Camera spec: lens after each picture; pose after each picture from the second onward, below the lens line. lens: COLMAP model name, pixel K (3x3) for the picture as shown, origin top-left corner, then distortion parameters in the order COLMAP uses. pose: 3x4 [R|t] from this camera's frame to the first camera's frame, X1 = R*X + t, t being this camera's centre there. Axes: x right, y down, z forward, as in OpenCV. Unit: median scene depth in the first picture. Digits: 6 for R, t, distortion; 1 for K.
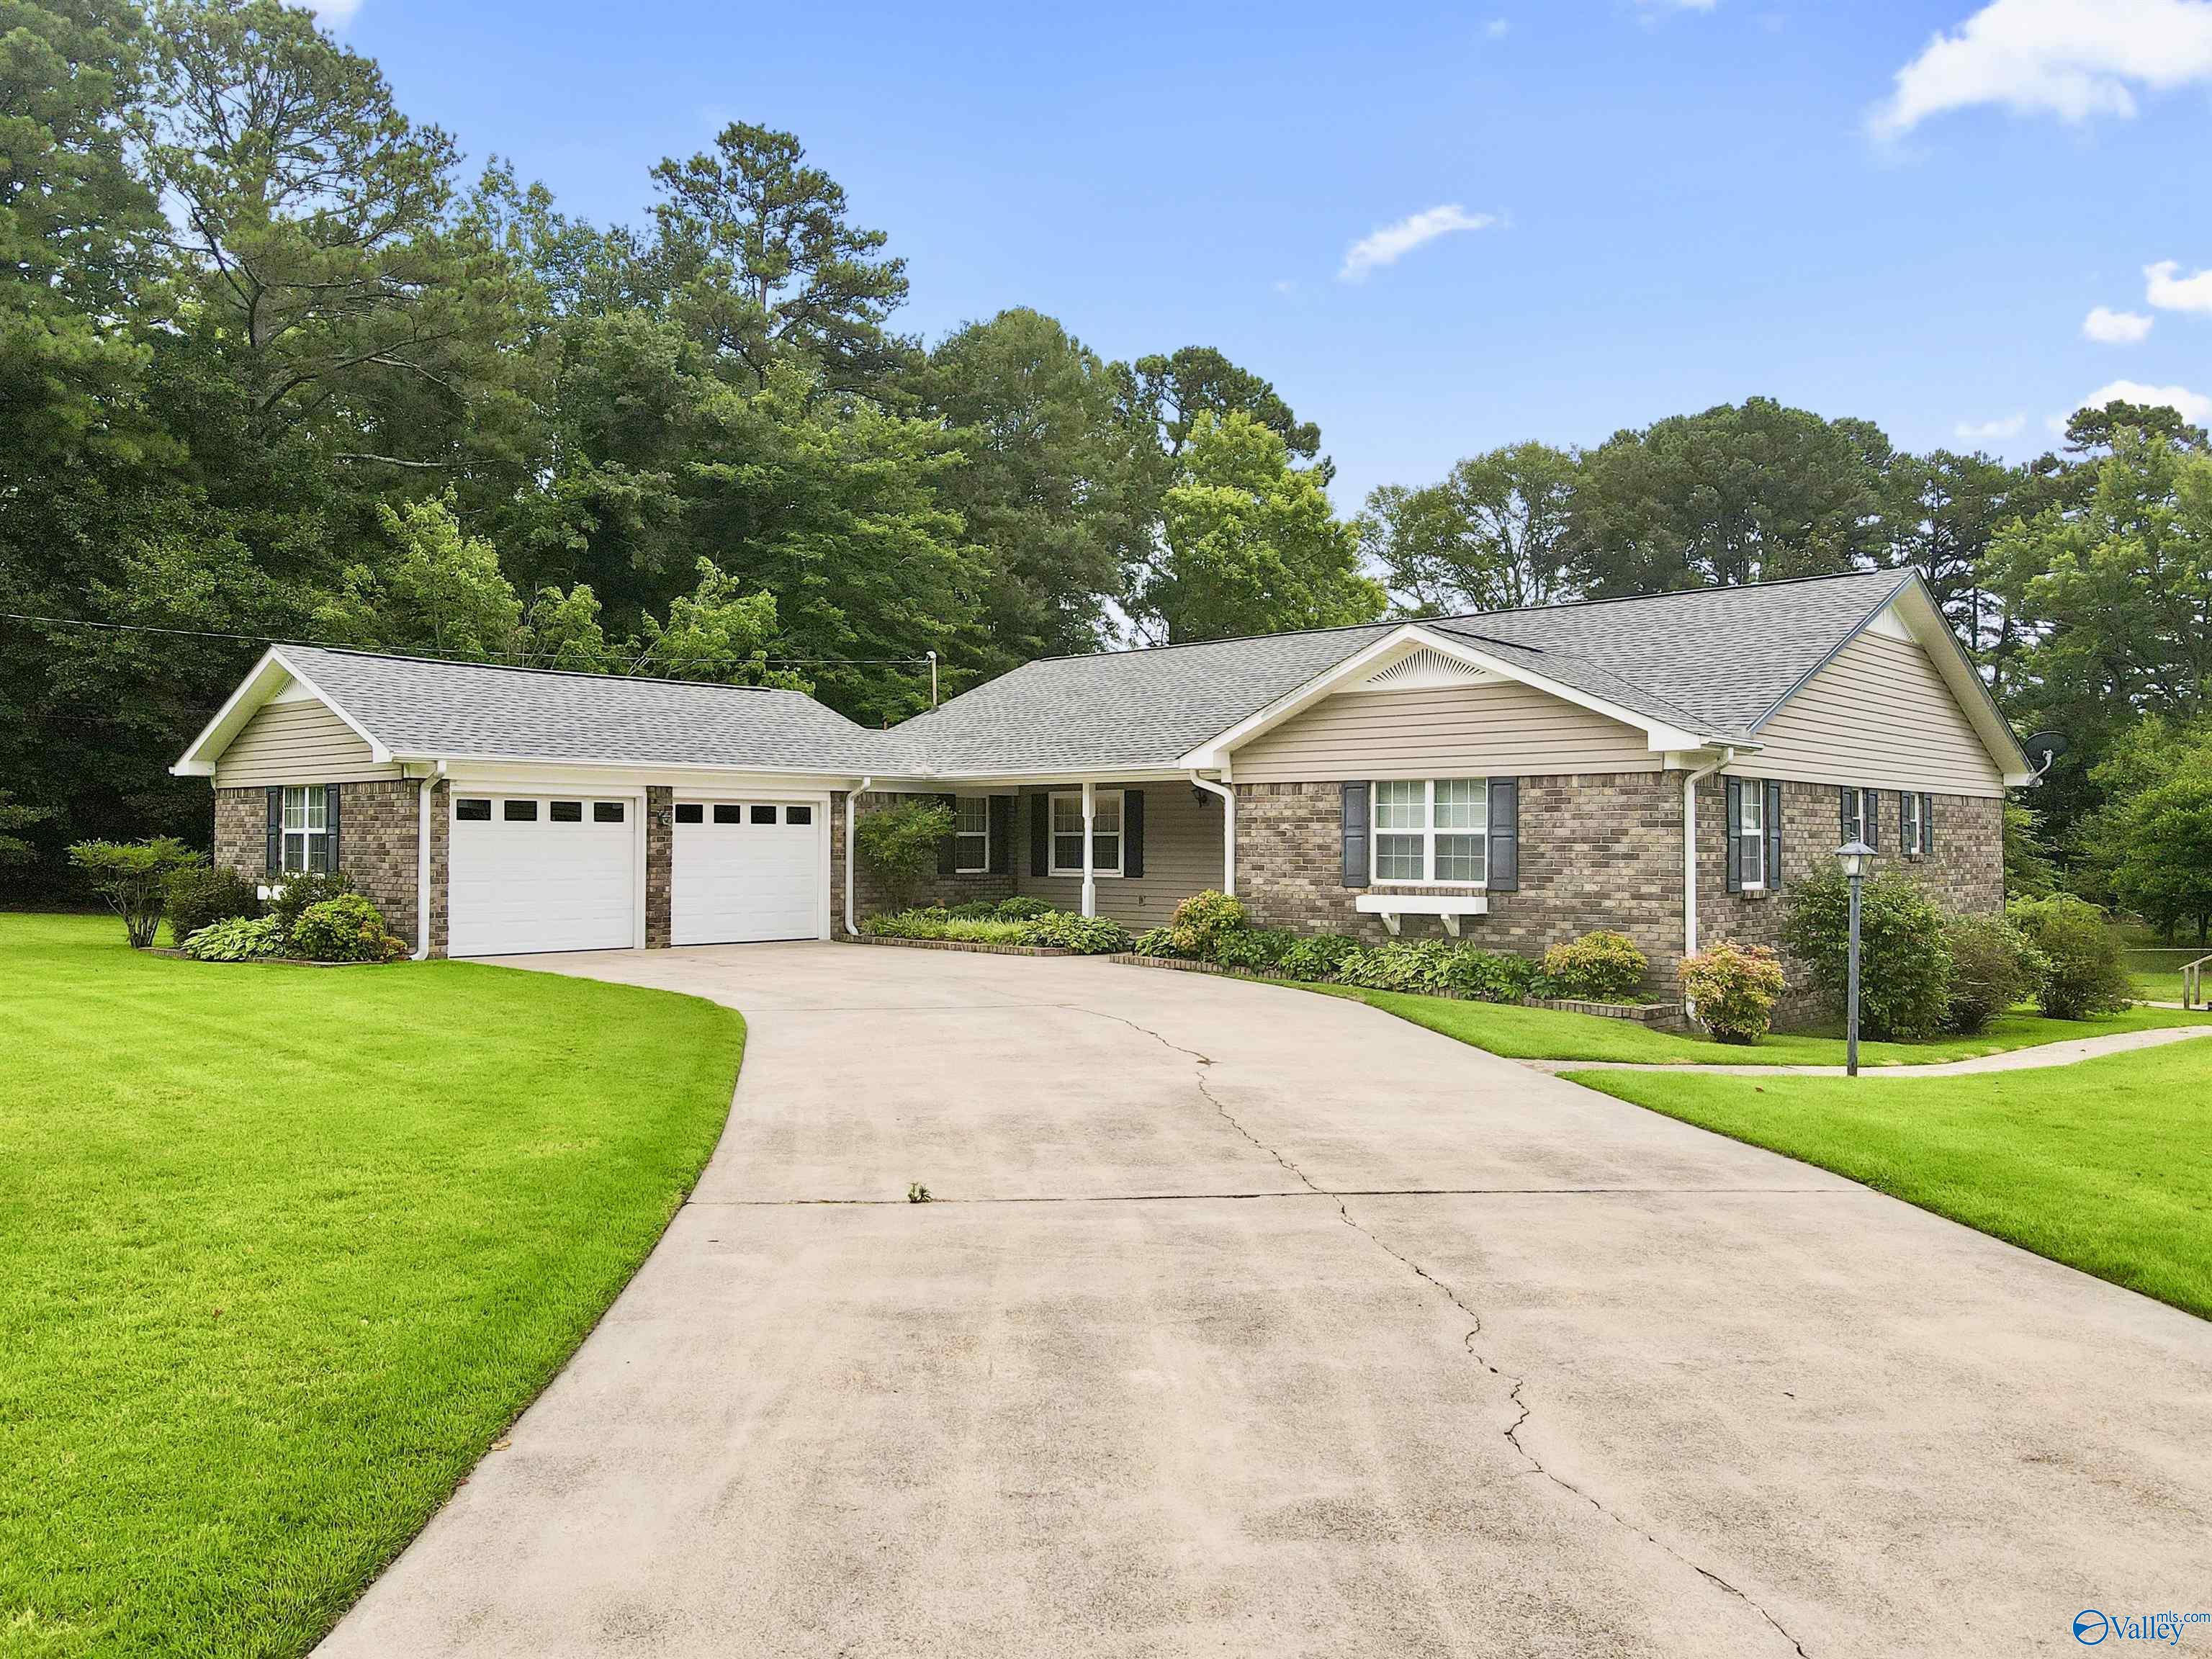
lens RADIAL K [[1590.7, 0, 1106.0], [0, 1590.7, 829.5], [0, 0, 1]] dist [-0.006719, 0.034177]
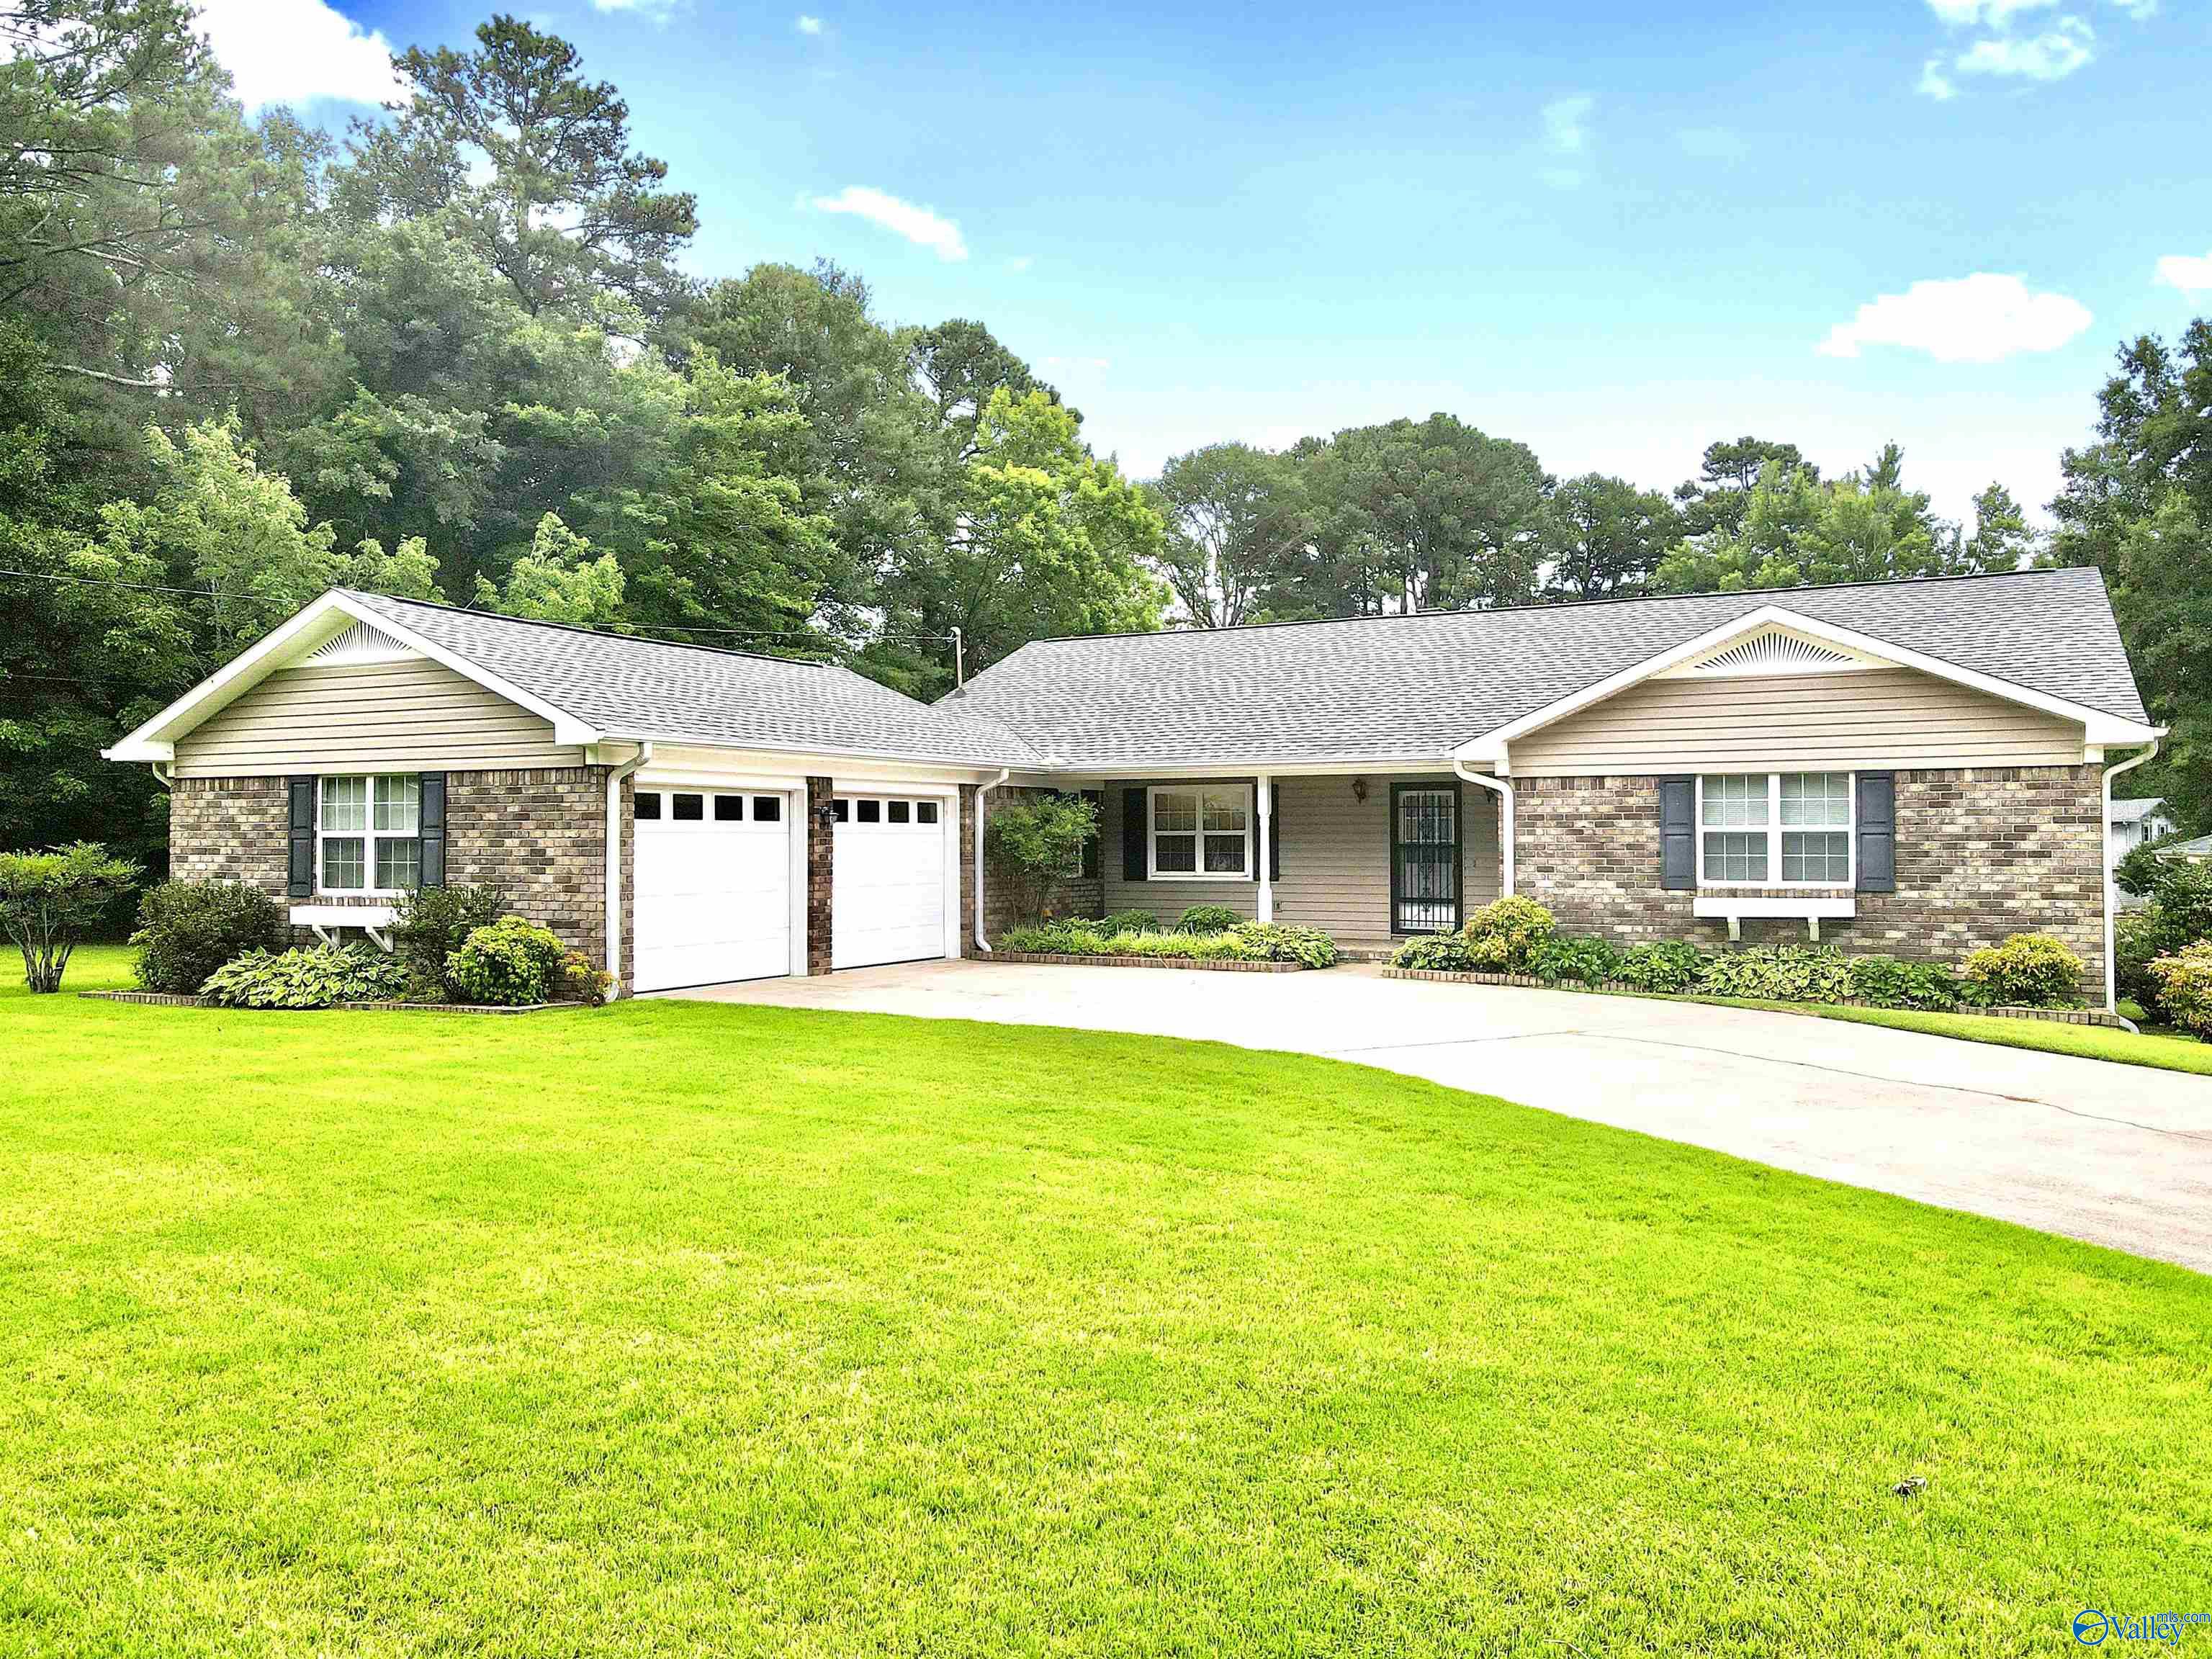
lens RADIAL K [[1606.8, 0, 1106.0], [0, 1606.8, 829.5], [0, 0, 1]] dist [-0.001593, 0.033880]
pose [[0.967085, -0.003855, 0.254426, -0.352672], [0.003572, 0.999992, 0.001572, -0.001091], [-0.254430, -0.000611, 0.967091, 0.160030]]
